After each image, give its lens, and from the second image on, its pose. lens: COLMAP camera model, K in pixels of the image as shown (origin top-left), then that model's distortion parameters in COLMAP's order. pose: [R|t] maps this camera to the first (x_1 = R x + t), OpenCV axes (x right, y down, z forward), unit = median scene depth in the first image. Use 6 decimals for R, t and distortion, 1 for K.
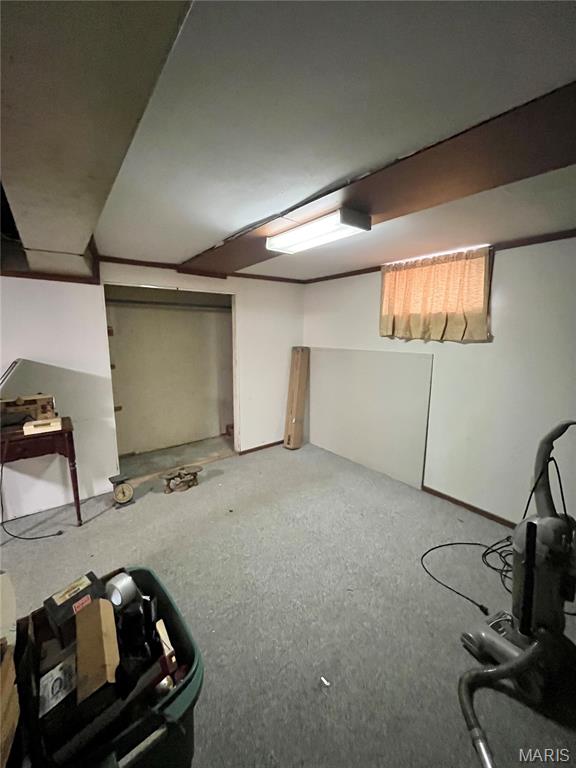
lens RADIAL K [[311.4, 0, 287.8], [0, 311.4, 384.8], [0, 0, 1]] dist [-0.020436, -0.000753]
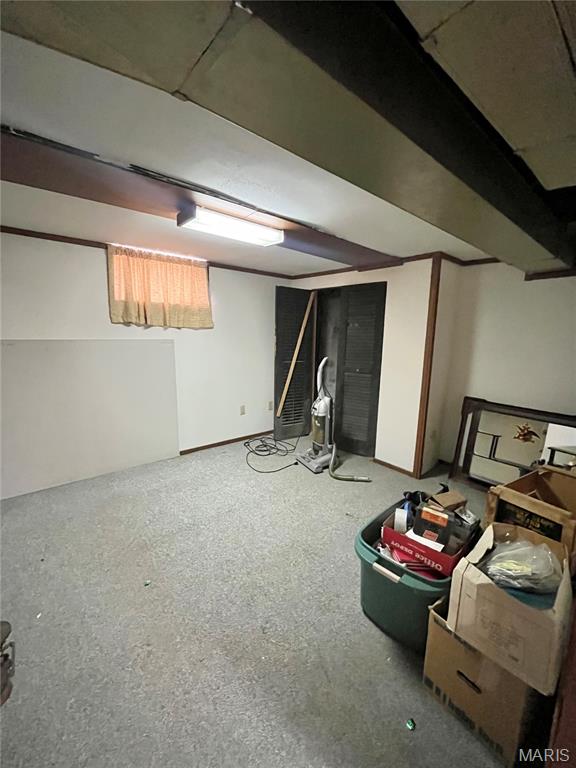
lens RADIAL K [[311.4, 0, 289.3], [0, 311.4, 385.8], [0, 0, 1]] dist [-0.020436, -0.000753]
pose [[-0.073005, -0.177435, 0.981421, -0.764363], [0.146008, 0.971543, 0.186510, -0.082868], [-0.986586, 0.156912, -0.045021, 0.651190]]
